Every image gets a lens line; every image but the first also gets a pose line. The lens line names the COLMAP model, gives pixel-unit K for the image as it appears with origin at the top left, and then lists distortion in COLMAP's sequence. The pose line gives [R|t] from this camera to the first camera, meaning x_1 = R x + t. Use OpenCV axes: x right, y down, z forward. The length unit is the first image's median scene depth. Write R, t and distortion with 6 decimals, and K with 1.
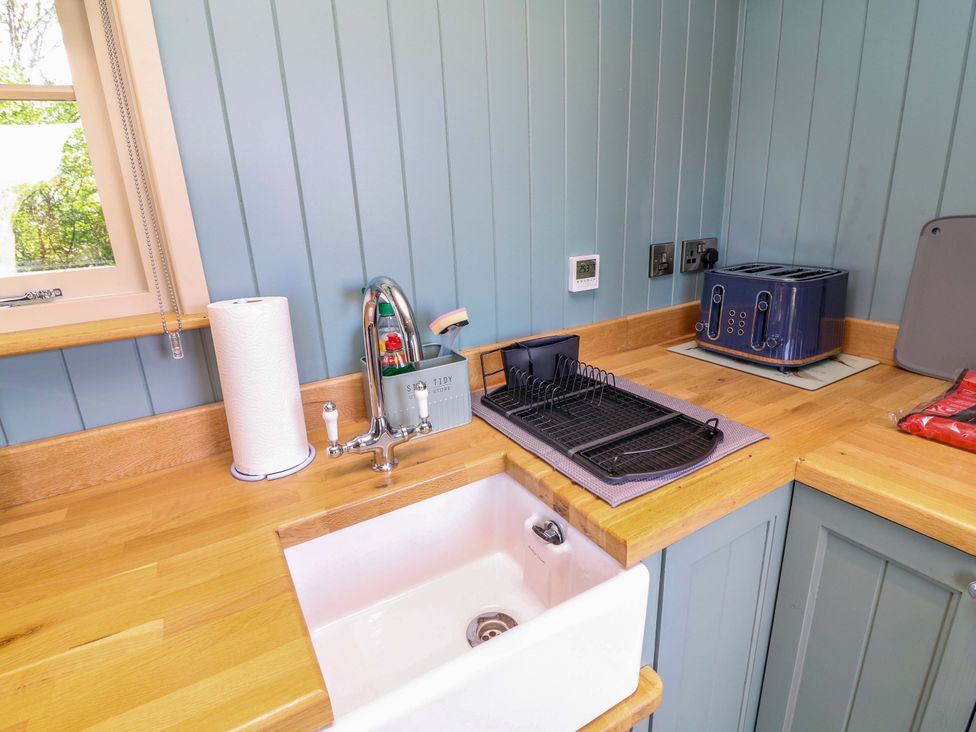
lens RADIAL K [[506.4, 0, 488.1], [0, 506.4, 360.6], [0, 0, 1]] dist [0.000809, -0.000375]
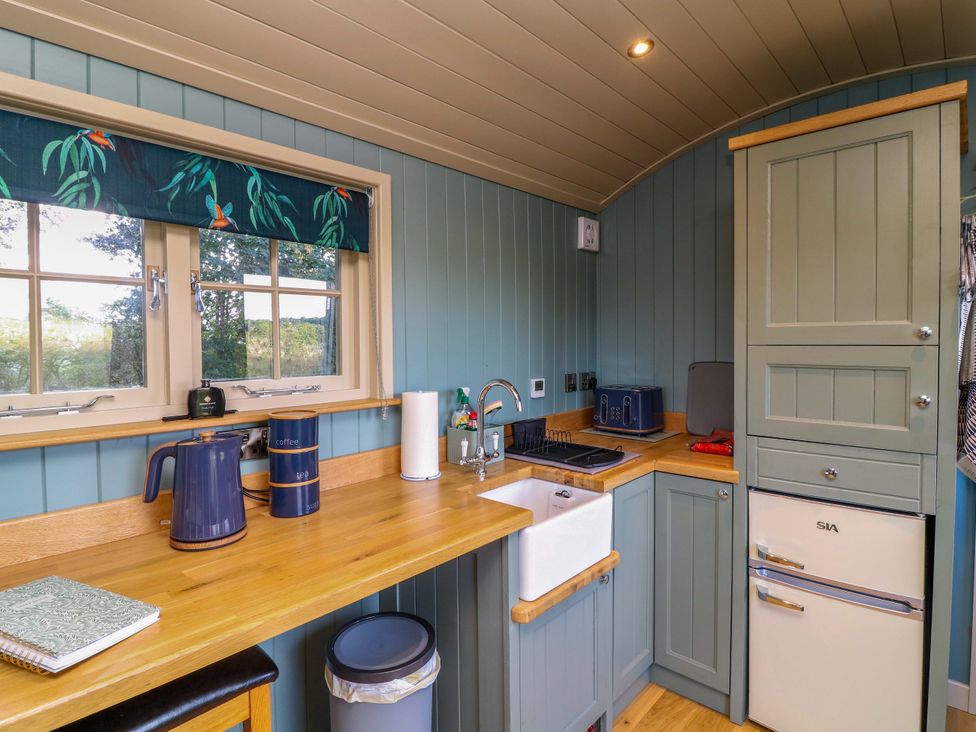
lens RADIAL K [[506.4, 0, 488.1], [0, 506.4, 360.6], [0, 0, 1]] dist [0.000809, -0.000375]
pose [[0.958650, 0.025196, 0.283469, -0.576087], [0.051788, 0.963996, -0.260824, 0.229121], [-0.279834, 0.264719, 0.922831, -0.765064]]
